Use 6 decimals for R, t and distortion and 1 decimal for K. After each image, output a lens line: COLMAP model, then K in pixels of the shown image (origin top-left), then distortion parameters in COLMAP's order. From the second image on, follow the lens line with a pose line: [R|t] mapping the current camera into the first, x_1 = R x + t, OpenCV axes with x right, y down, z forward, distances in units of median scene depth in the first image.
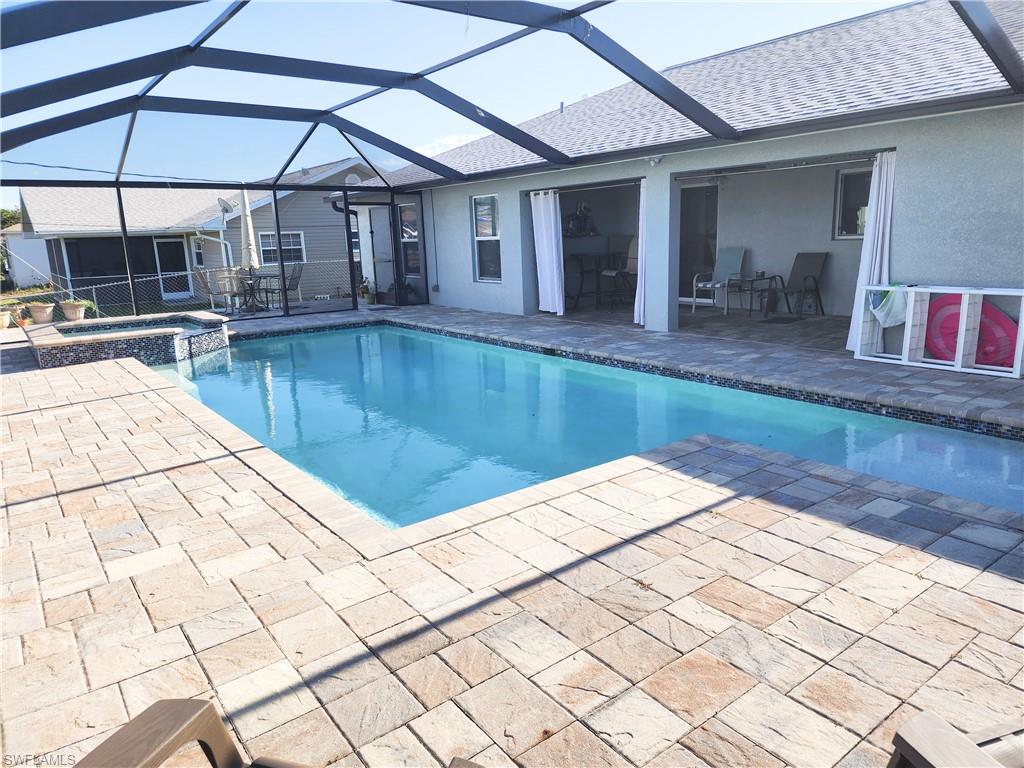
lens RADIAL K [[675.8, 0, 512.0], [0, 675.8, 384.0], [0, 0, 1]] dist [0.002704, 0.000739]
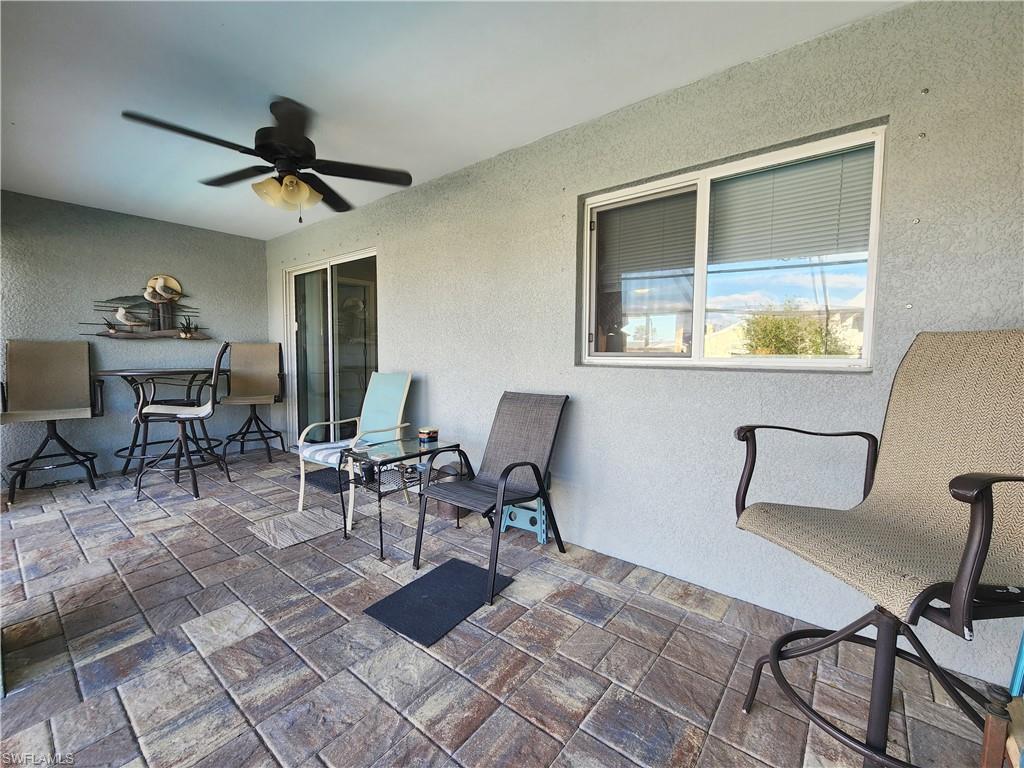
lens RADIAL K [[433.2, 0, 512.0], [0, 433.2, 384.0], [0, 0, 1]] dist [-0.000043, 0.000091]
pose [[0.968731, 0.027068, 0.246631, 0.369059], [0.009050, 0.989515, -0.144148, -0.163493], [-0.247947, 0.141872, 0.958329, 0.756051]]
